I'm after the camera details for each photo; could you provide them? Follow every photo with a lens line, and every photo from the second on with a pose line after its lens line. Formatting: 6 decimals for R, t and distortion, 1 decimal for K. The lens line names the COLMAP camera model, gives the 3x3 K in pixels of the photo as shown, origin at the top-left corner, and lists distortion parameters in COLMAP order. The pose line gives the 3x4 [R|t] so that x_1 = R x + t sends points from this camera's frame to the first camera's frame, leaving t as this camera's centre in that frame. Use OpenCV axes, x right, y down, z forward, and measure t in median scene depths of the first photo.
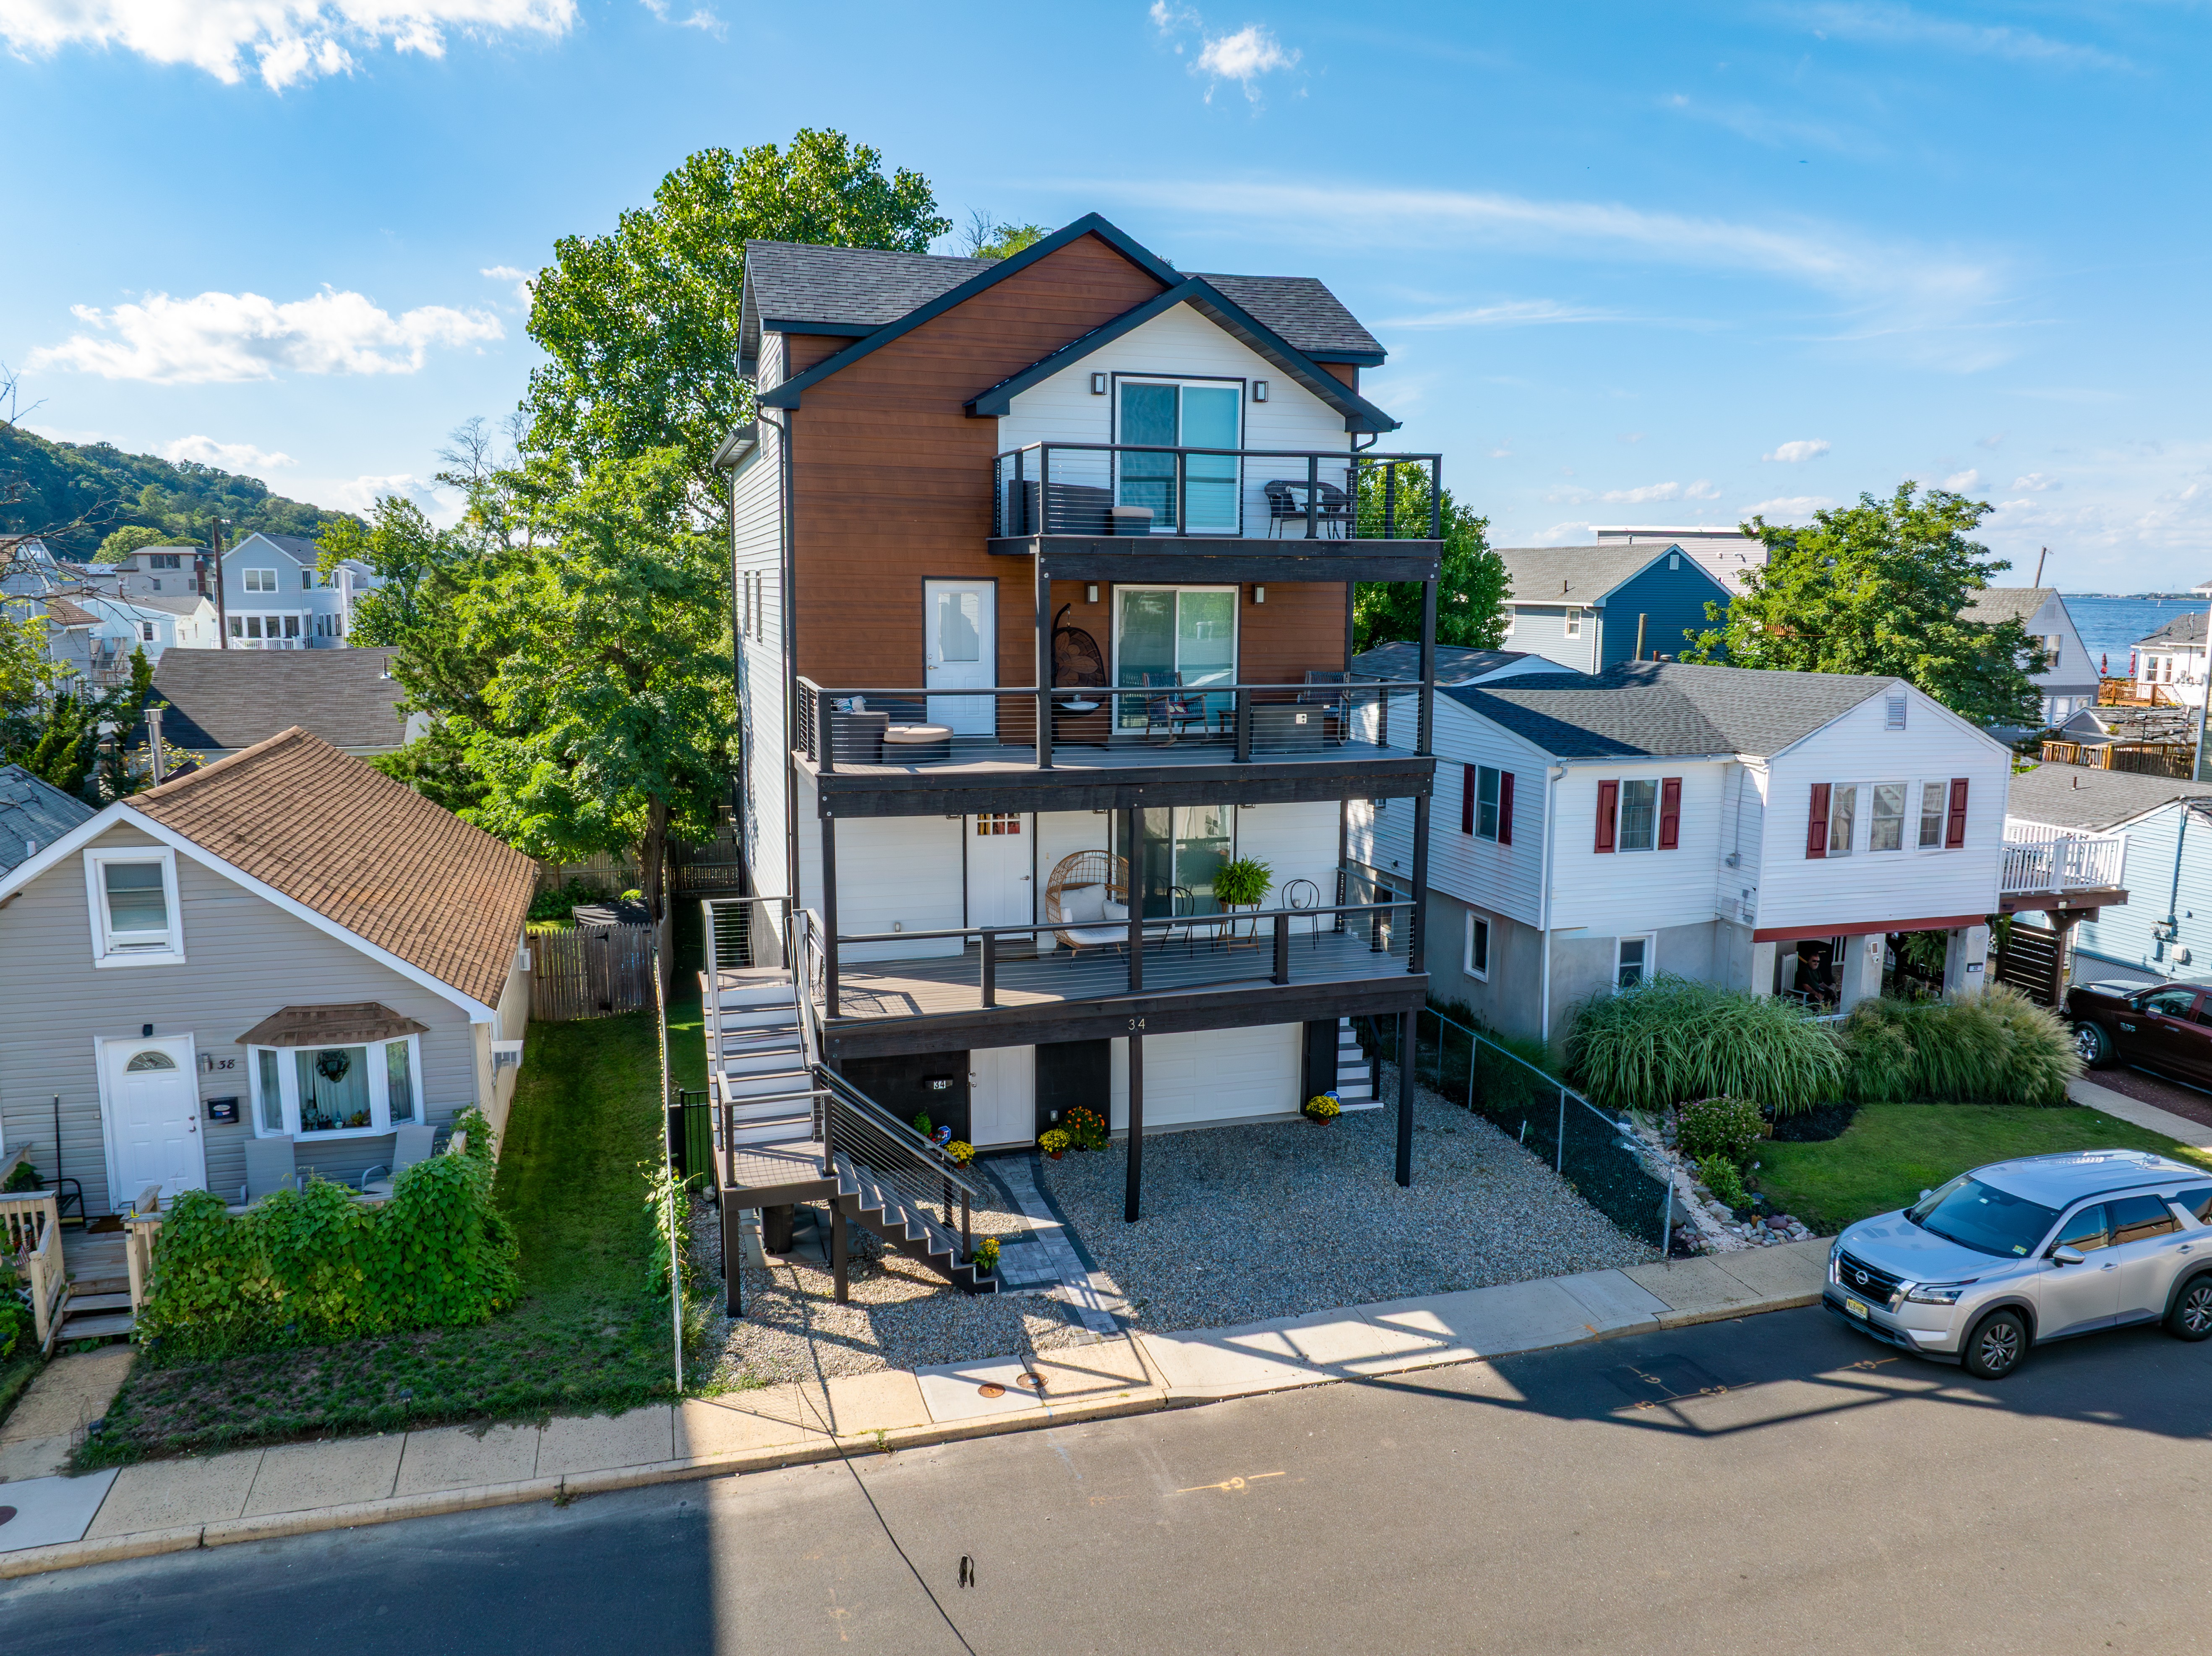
lens RADIAL K [[1552.8, 0, 1105.8], [0, 1552.8, 816.3], [0, 0, 1]] dist [-0.055793, 0.025057]
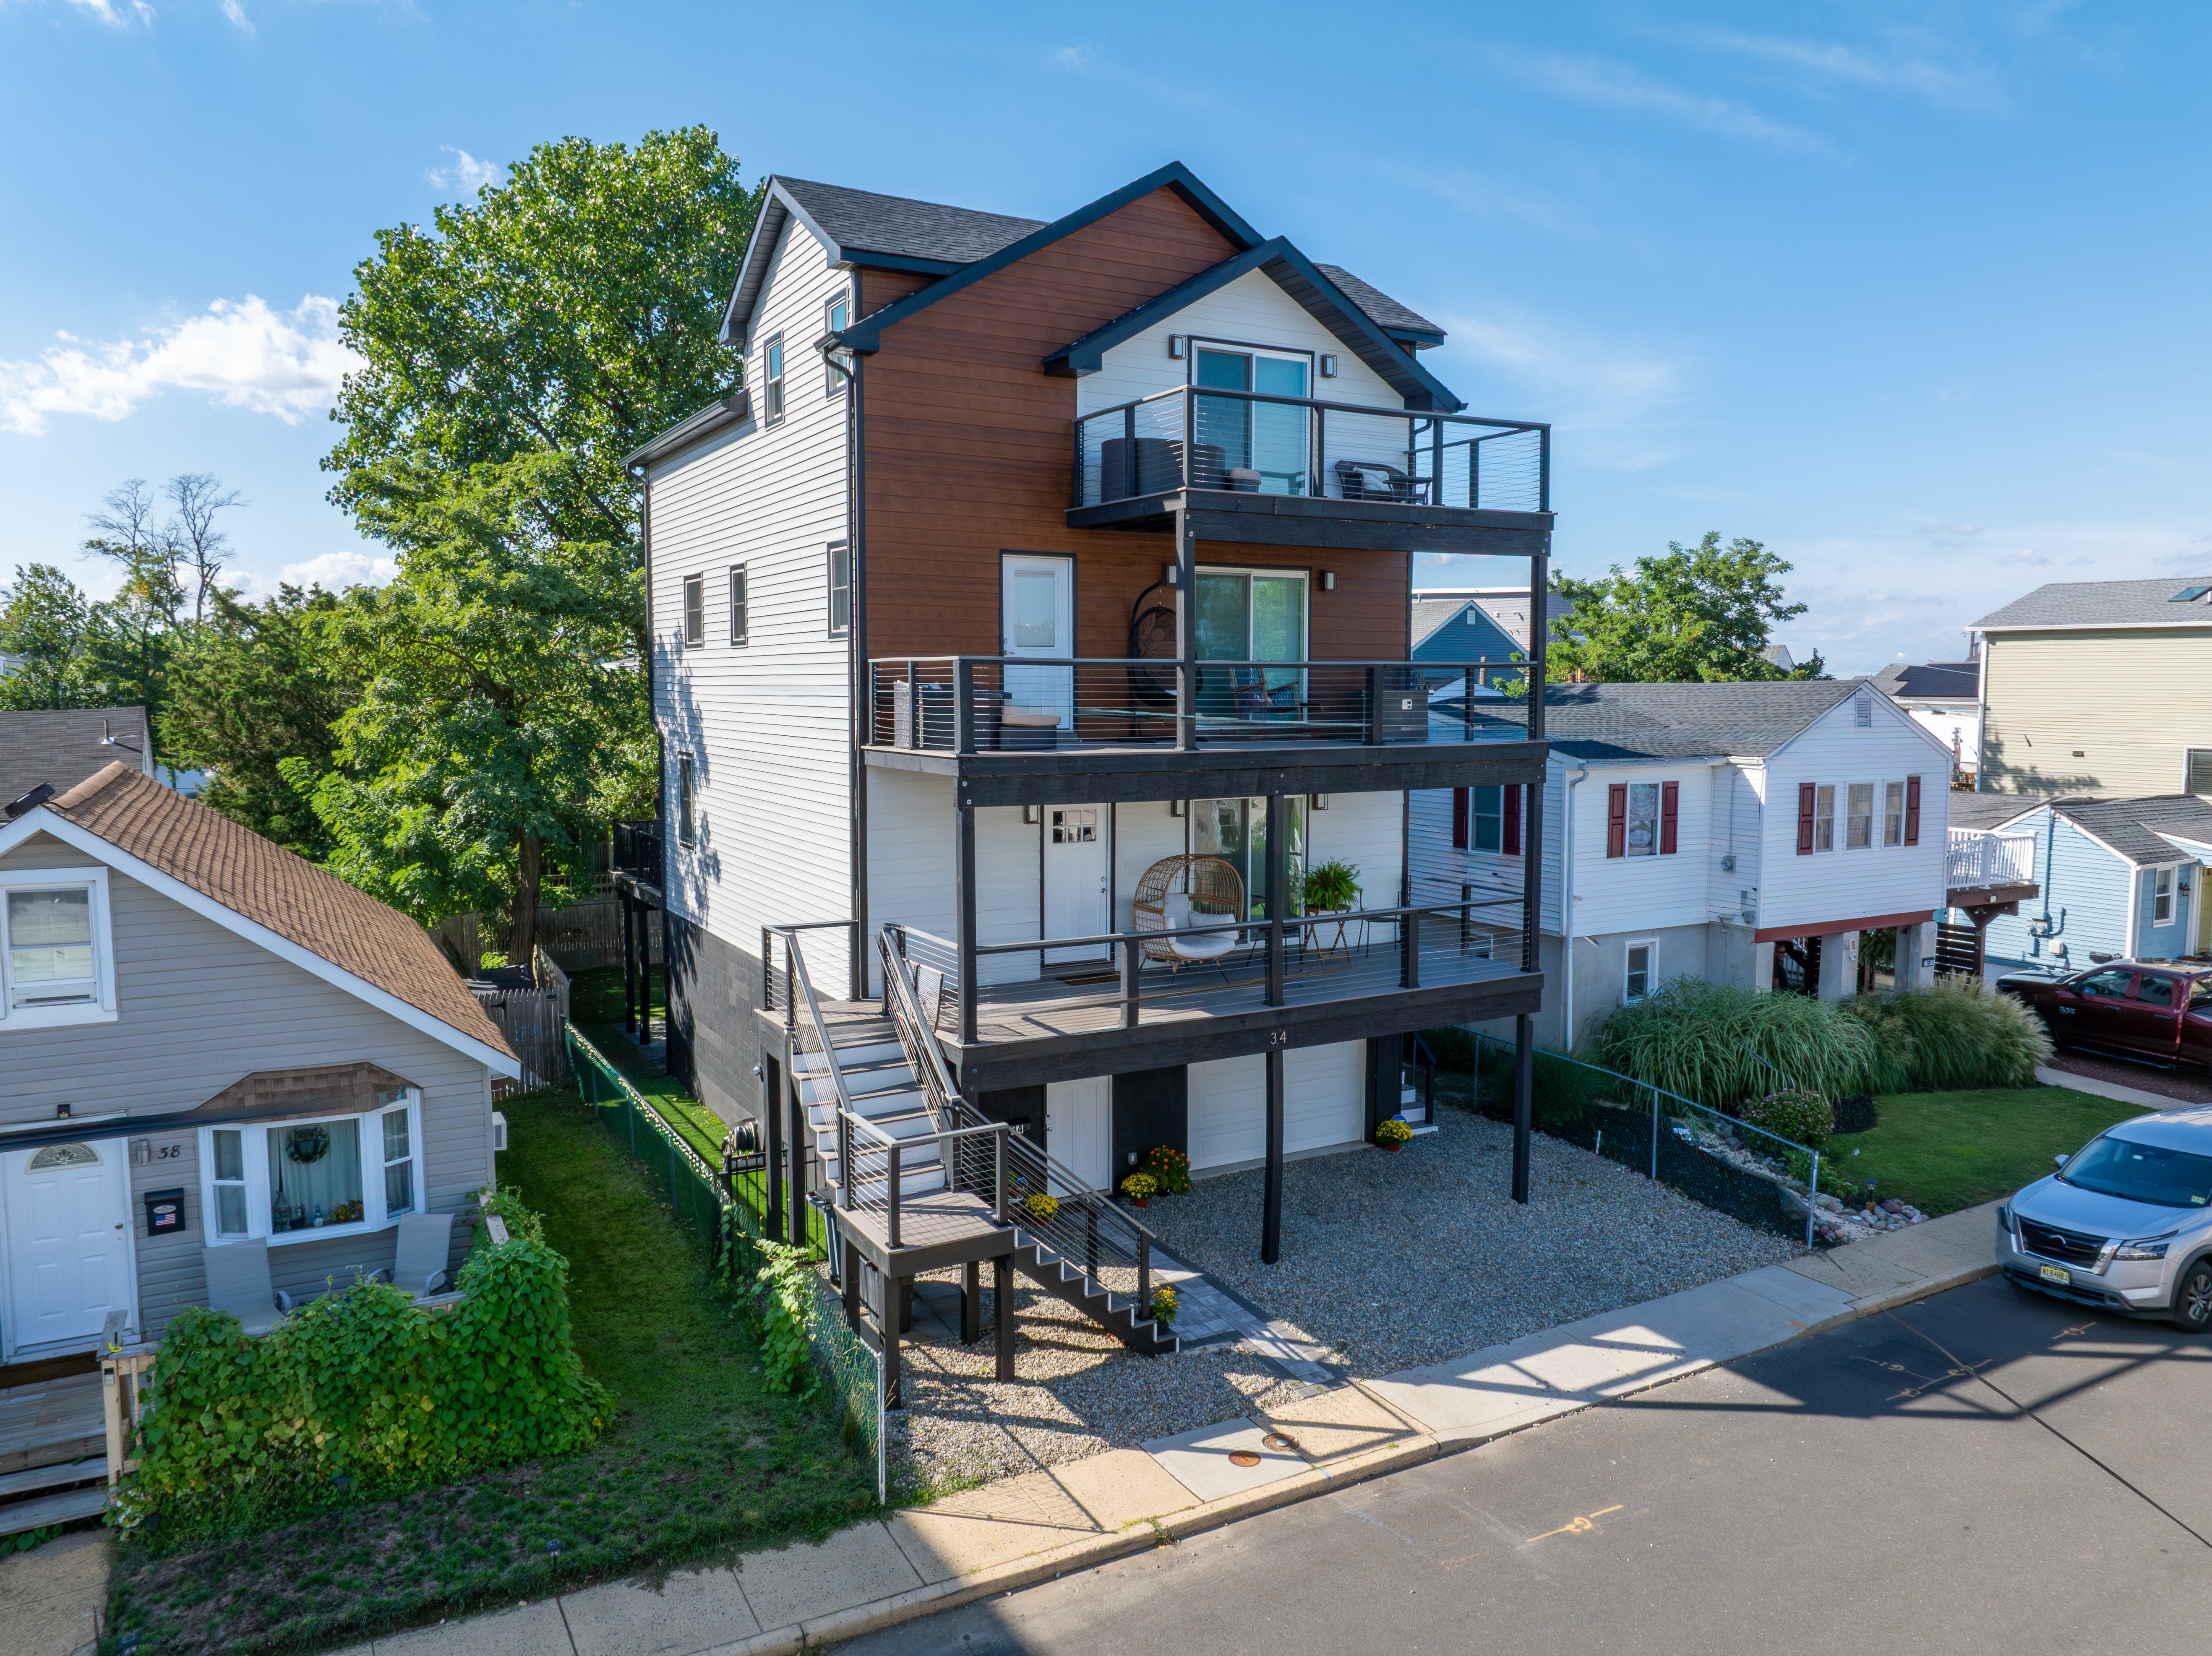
lens RADIAL K [[1552.8, 0, 1105.8], [0, 1552.8, 816.3], [0, 0, 1]] dist [-0.055793, 0.025057]
pose [[0.977296, -0.025071, 0.210388, -0.265596], [0.038050, 0.997599, -0.057873, 0.054803], [-0.208432, 0.064564, 0.975903, 0.138128]]
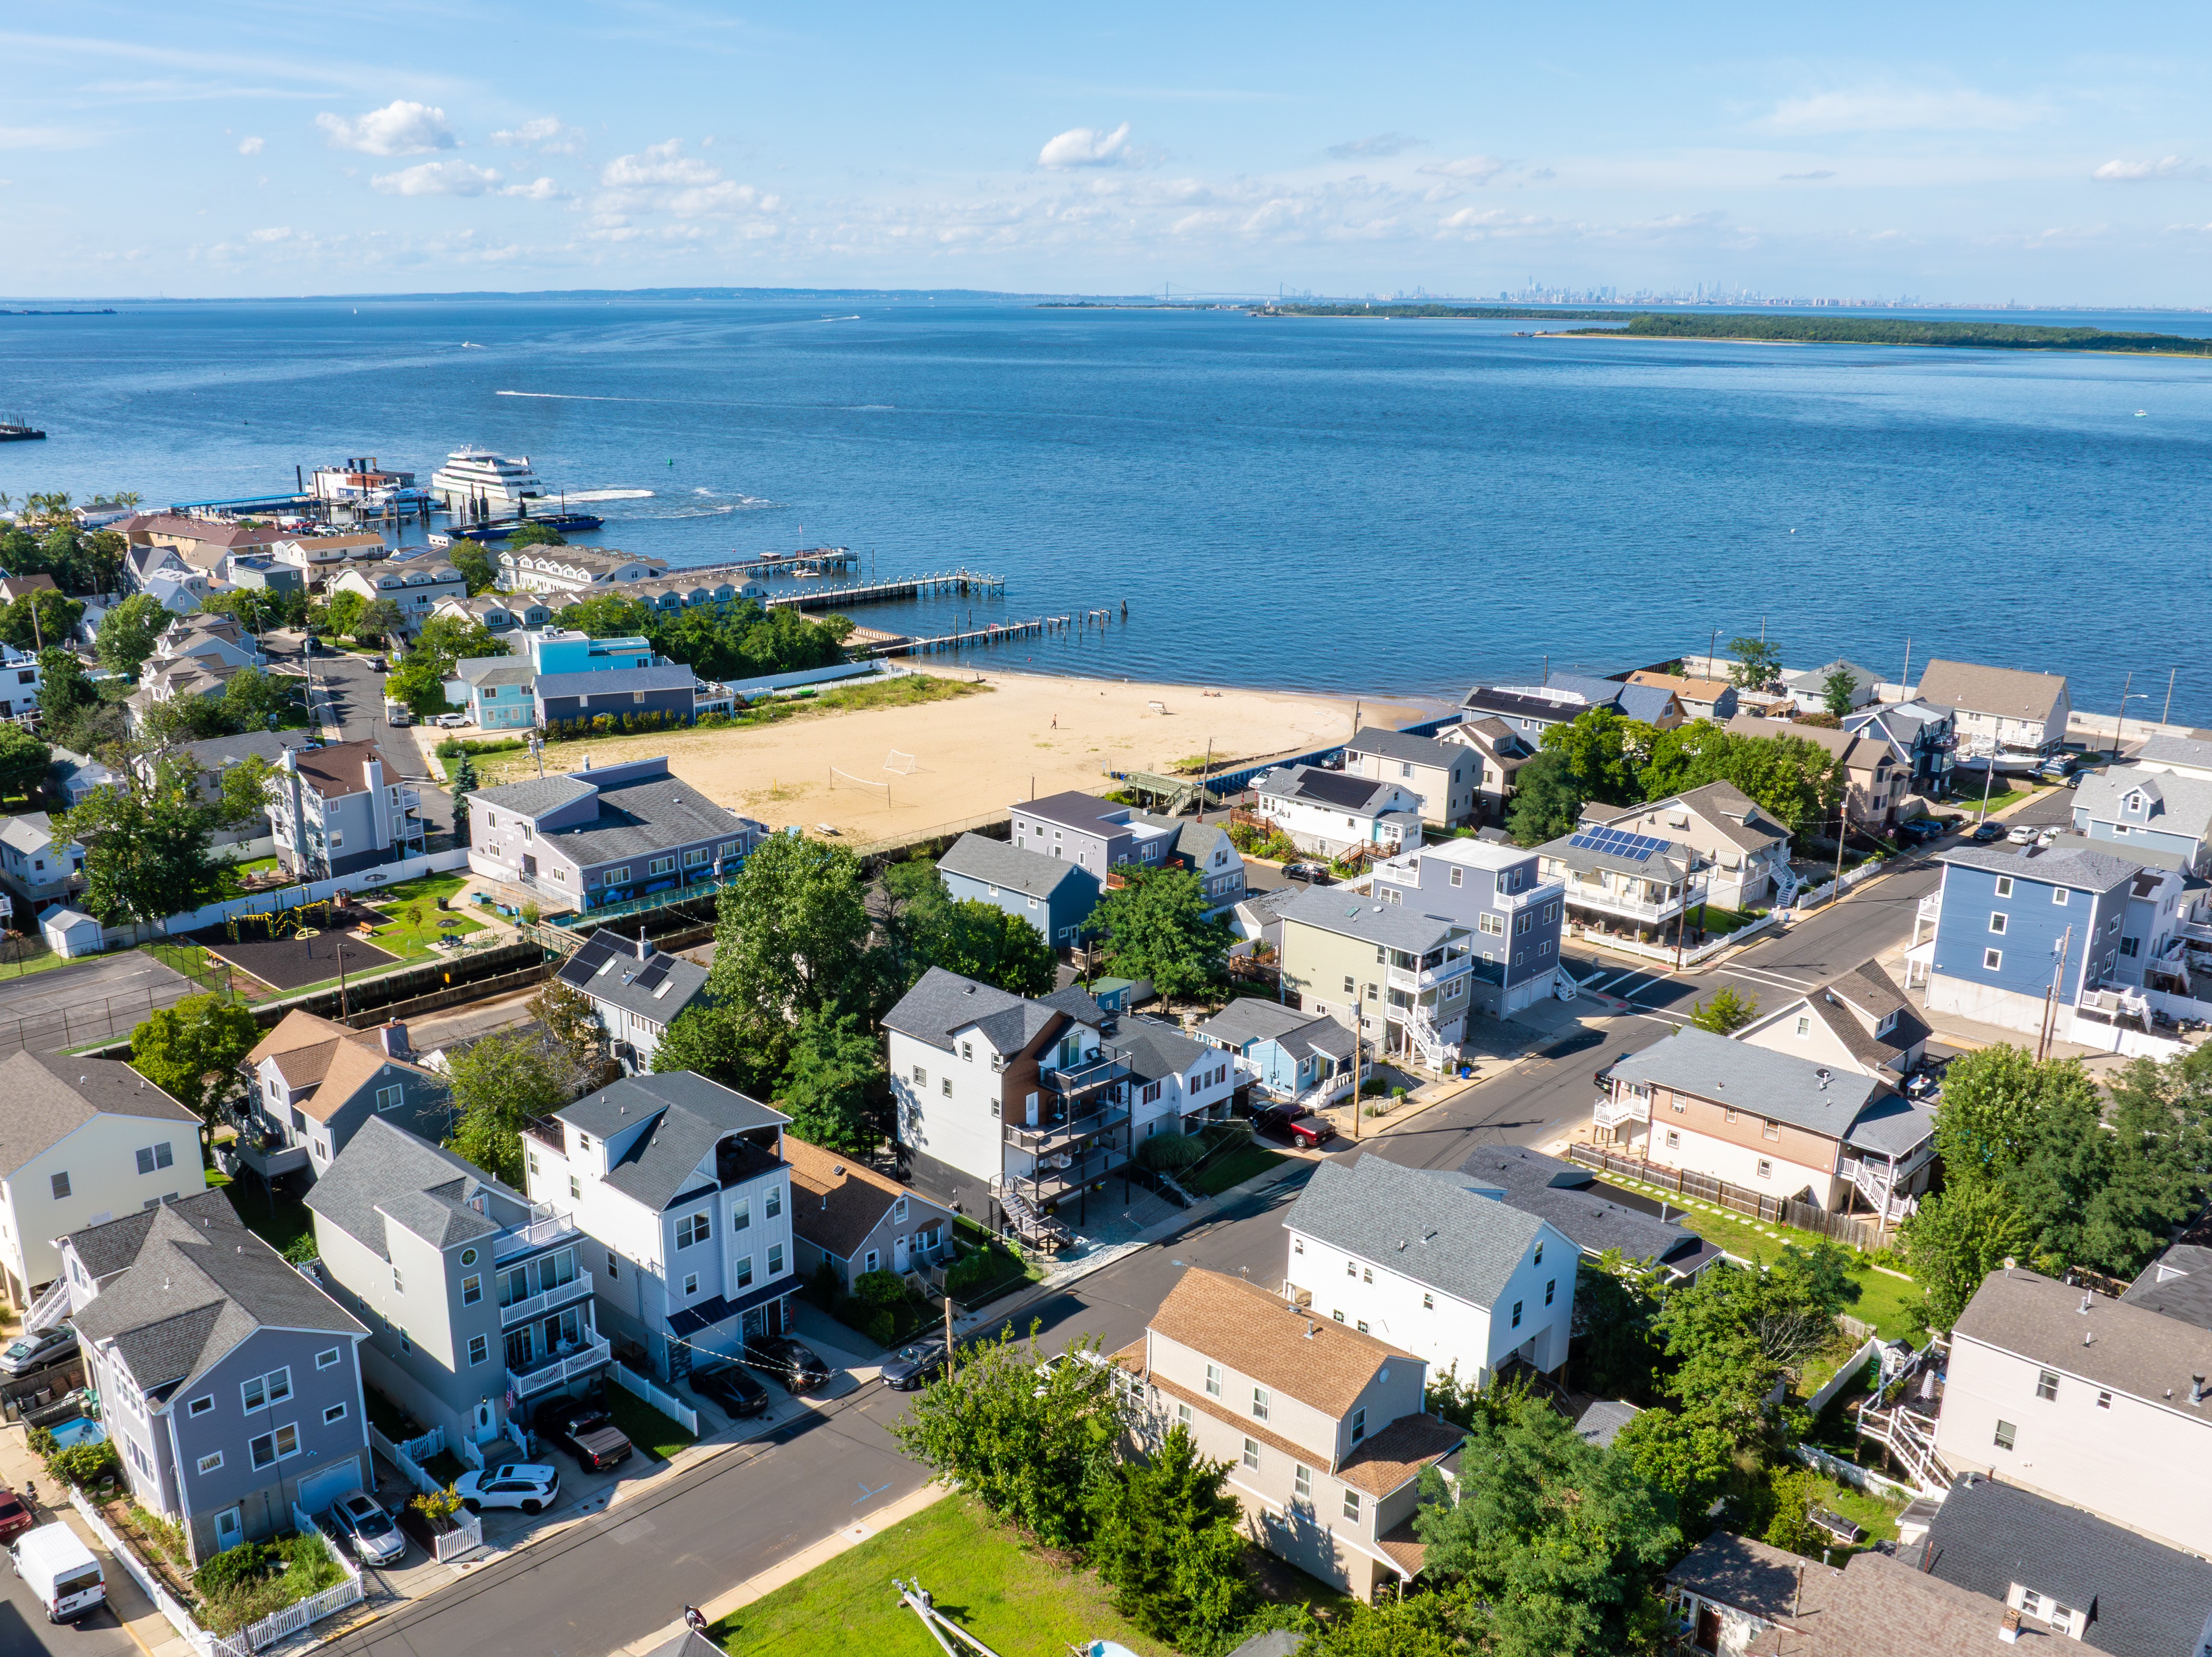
lens RADIAL K [[1904.6, 0, 1040.0], [0, 1904.6, 878.3], [0, 0, 1]] dist [-0.044148, 0.007160]
pose [[0.883790, -0.139258, 0.446679, -2.540024], [0.072982, 0.984025, 0.162384, -1.723360], [-0.462156, -0.110914, 0.879835, -3.891293]]
